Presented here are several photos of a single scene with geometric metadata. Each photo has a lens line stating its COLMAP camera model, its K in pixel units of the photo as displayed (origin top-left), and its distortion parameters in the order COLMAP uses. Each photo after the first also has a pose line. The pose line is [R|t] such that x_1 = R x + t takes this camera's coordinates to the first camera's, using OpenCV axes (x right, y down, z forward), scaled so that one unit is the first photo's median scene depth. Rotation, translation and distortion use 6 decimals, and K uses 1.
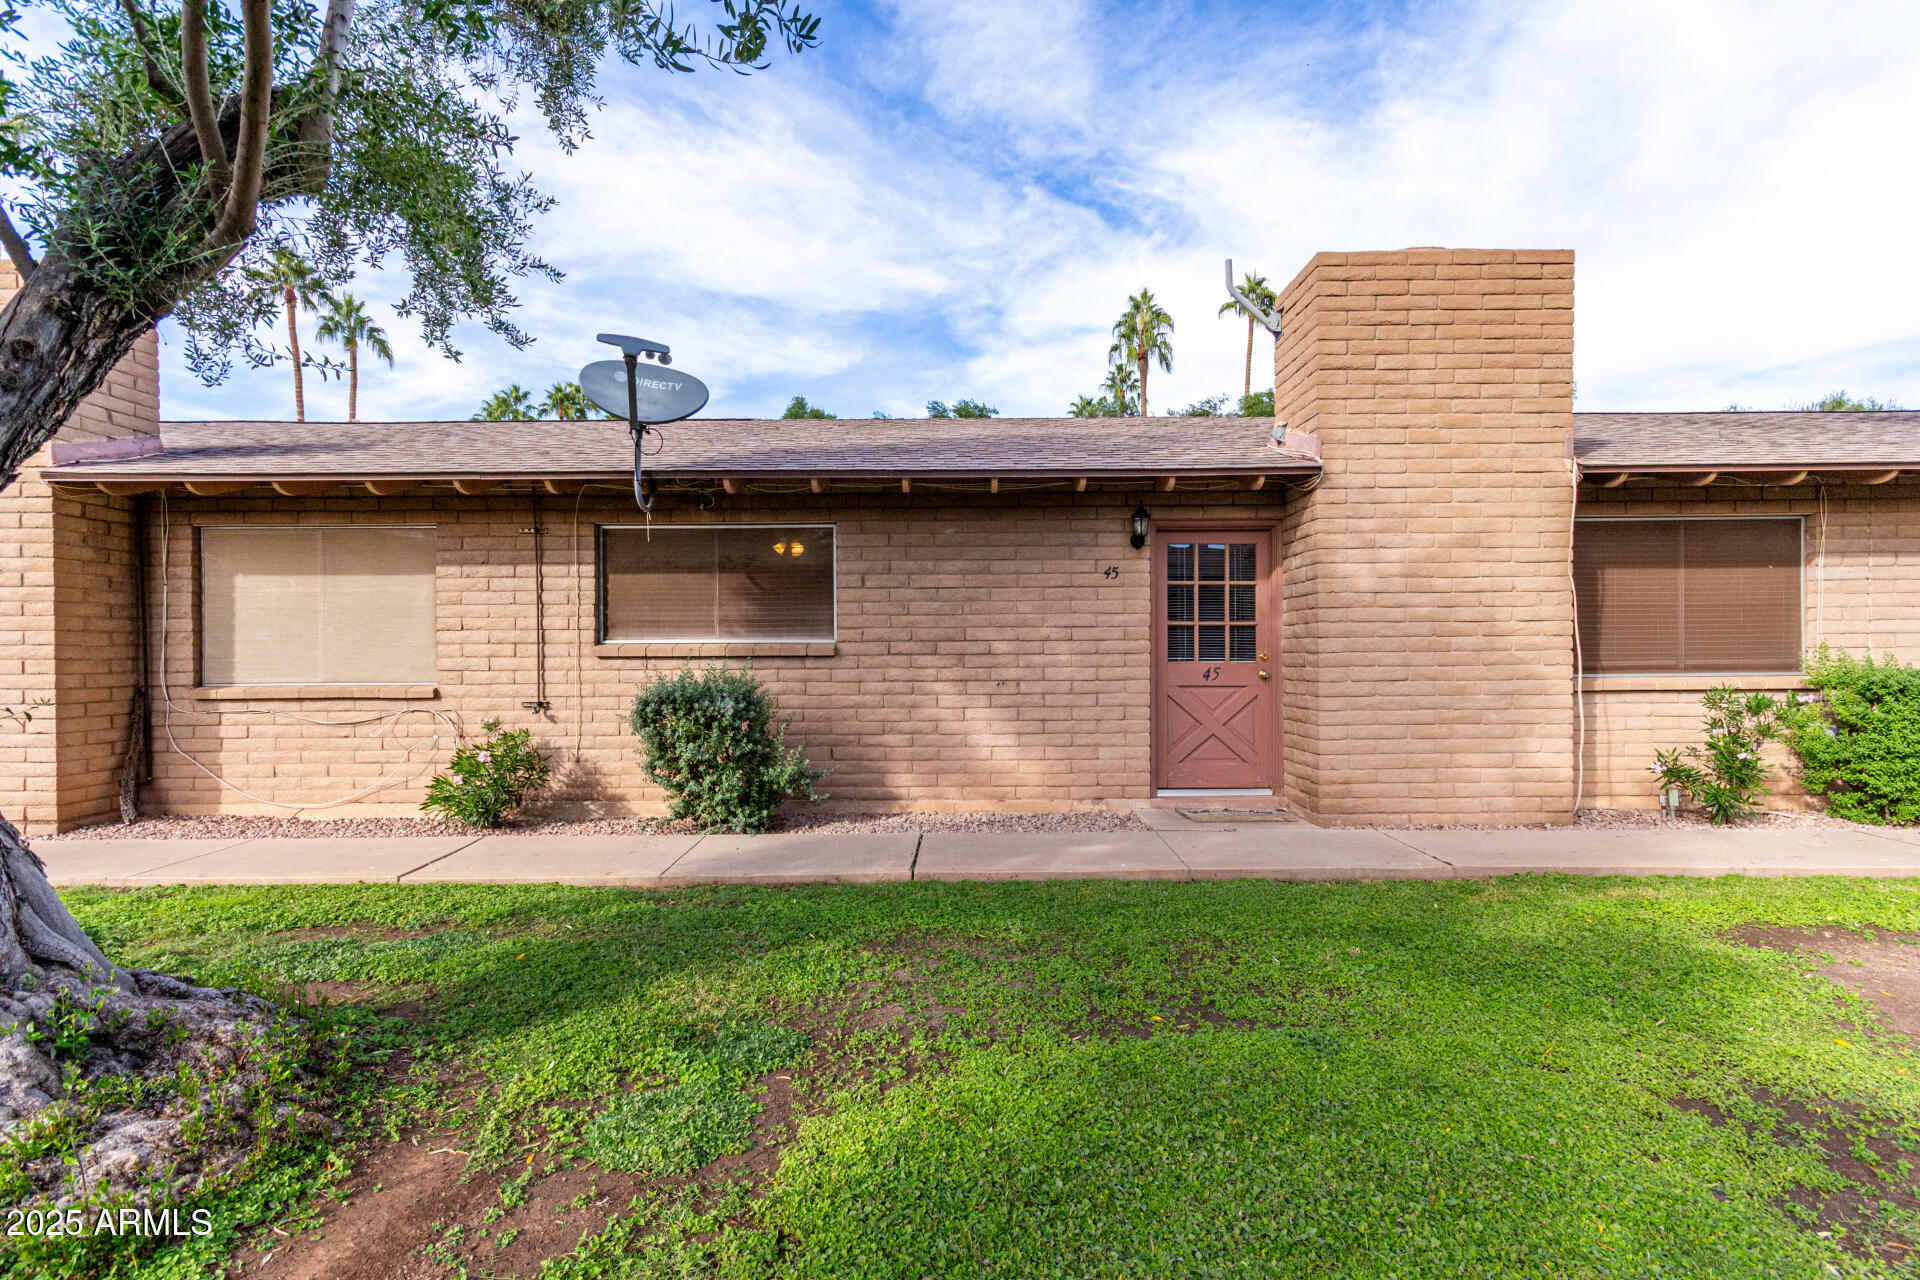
lens RADIAL K [[903.8, 0, 965.0], [0, 903.8, 704.6], [0, 0, 1]] dist [0.000782, 0.000079]
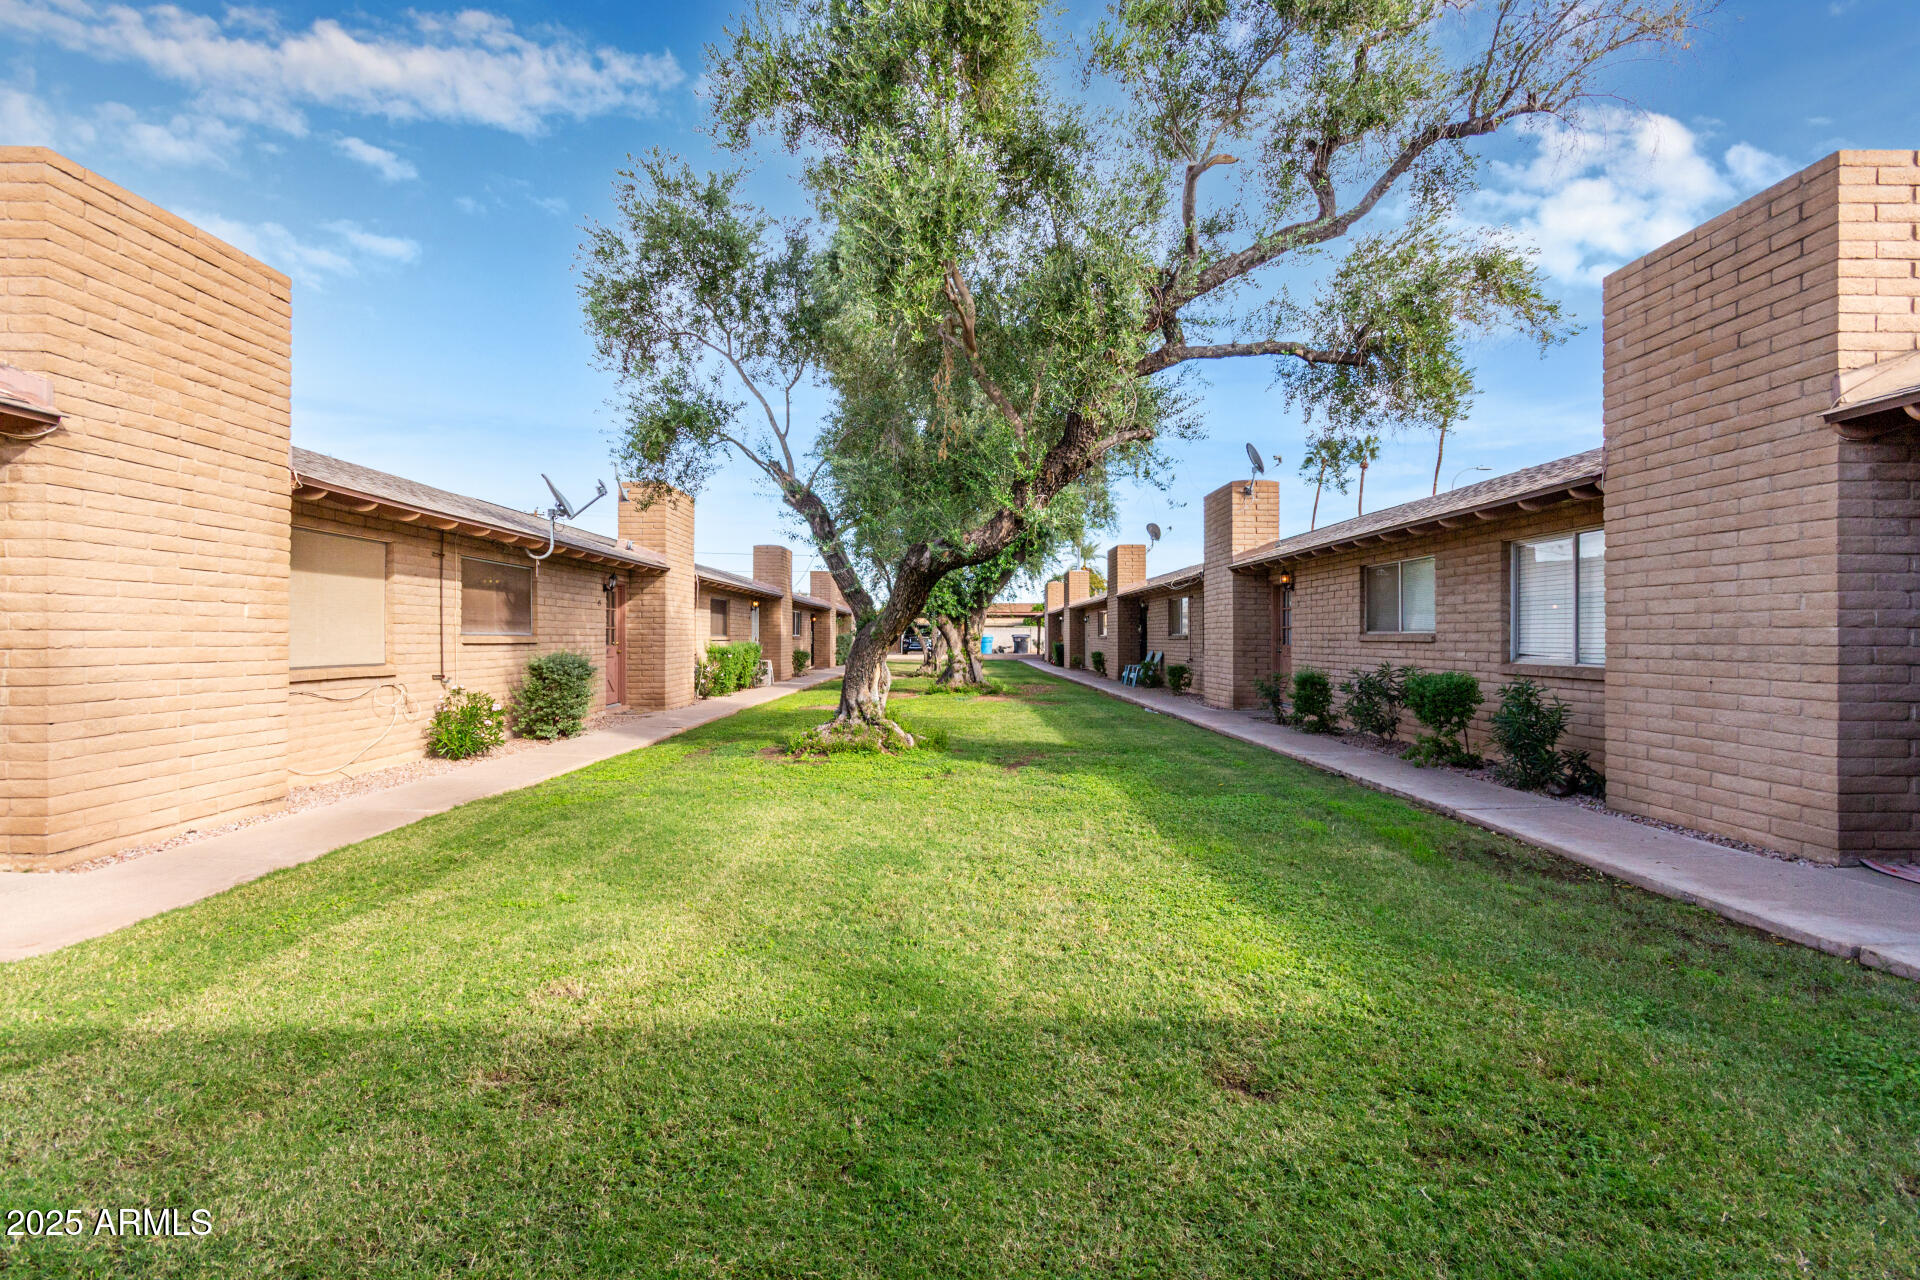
lens RADIAL K [[885.9, 0, 960.0], [0, 885.9, 640.0], [0, 0, 1]] dist [0.000190, -0.000076]
pose [[-0.036536, 0.003919, 0.999325, -1.903783], [0.006403, 0.999973, -0.003687, -0.047792], [-0.999312, 0.006264, -0.036560, 0.229097]]
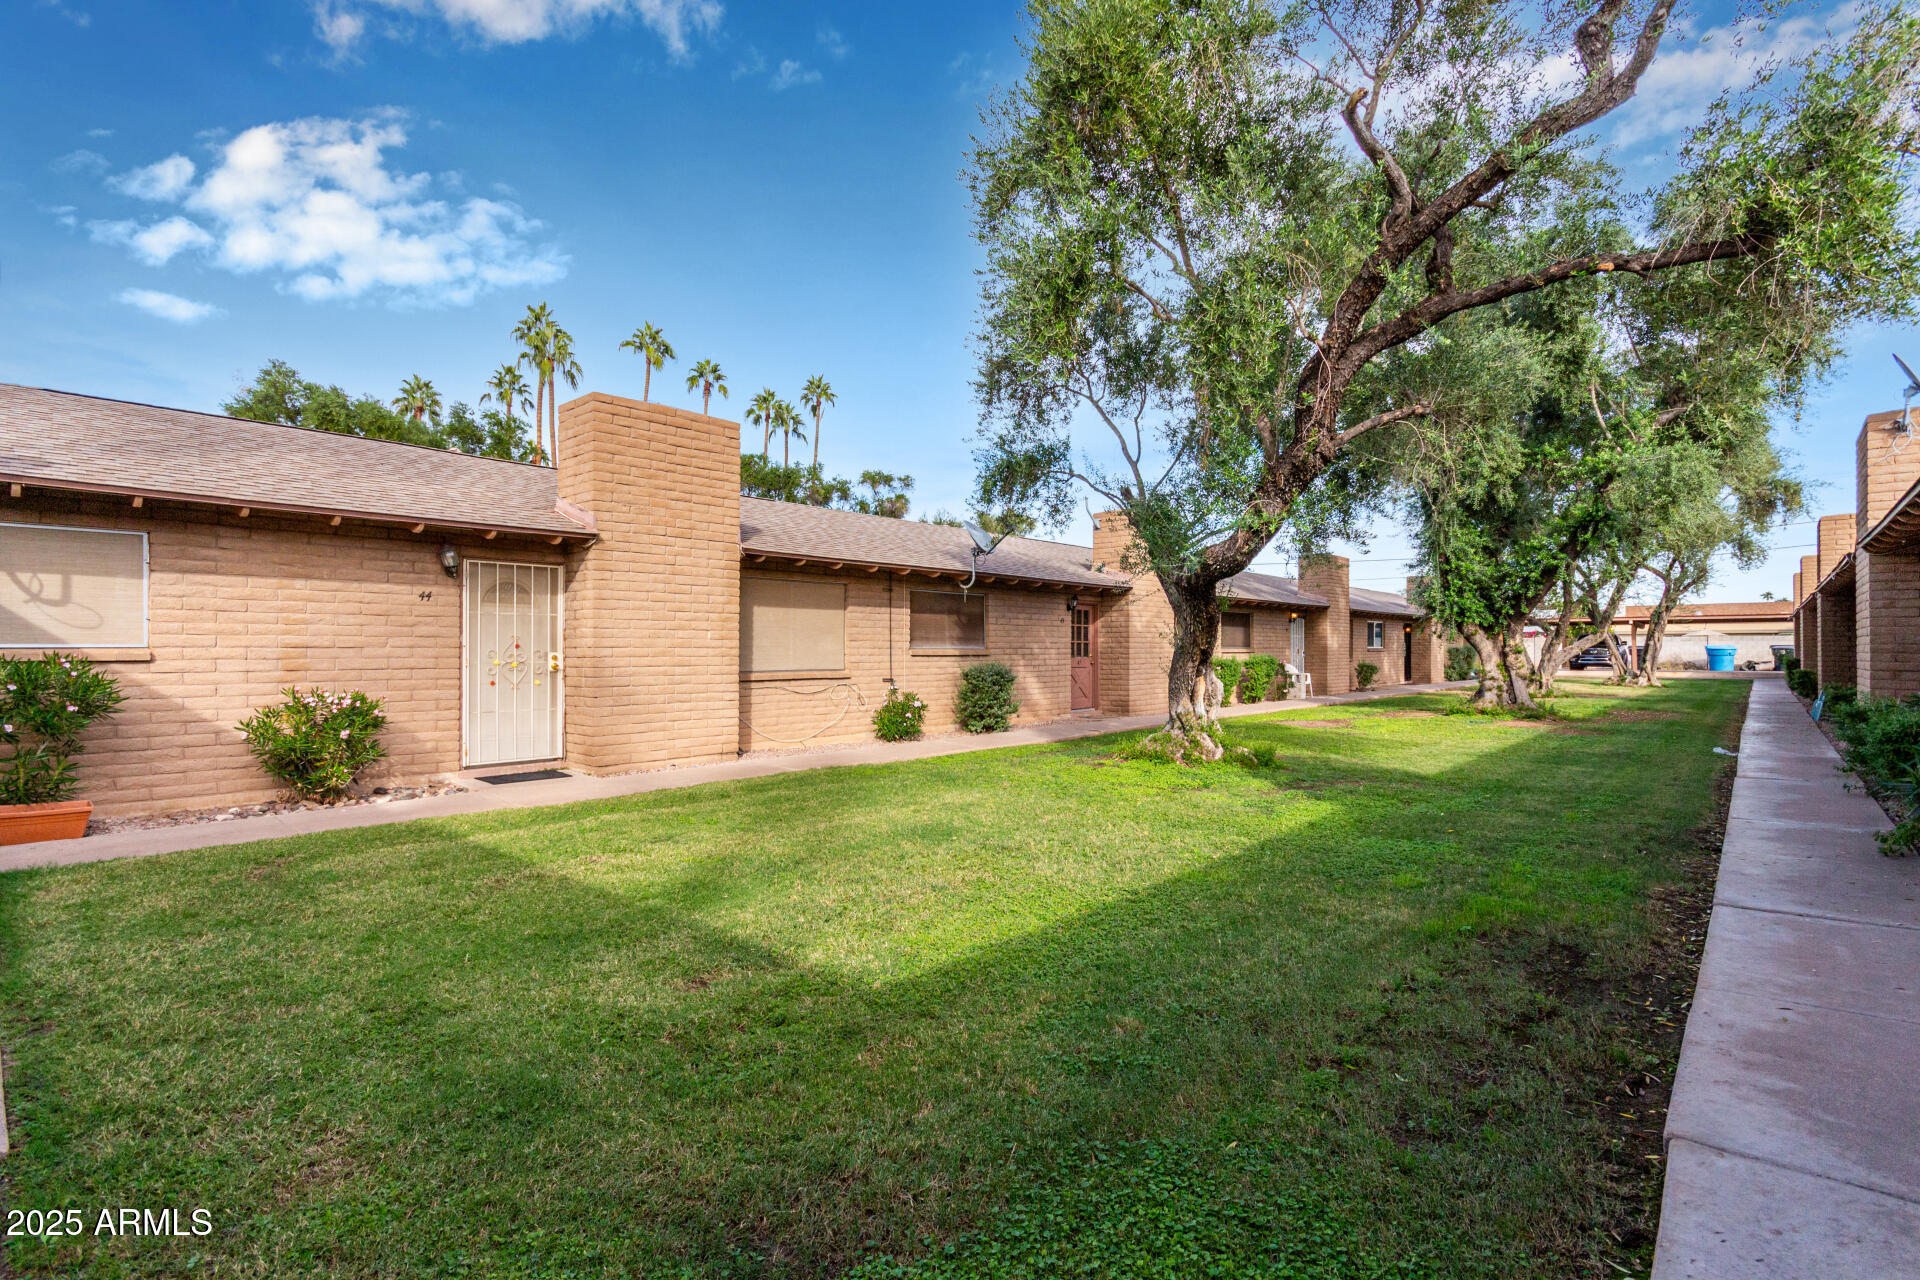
lens RADIAL K [[890.5, 0, 960.7], [0, 890.5, 650.3], [0, 0, 1]] dist [0.000009, 0.001033]
pose [[0.653550, 0.005468, 0.756864, -1.821858], [0.001318, 0.999964, -0.008363, -0.046960], [-0.756882, 0.006463, 0.653519, -0.367818]]
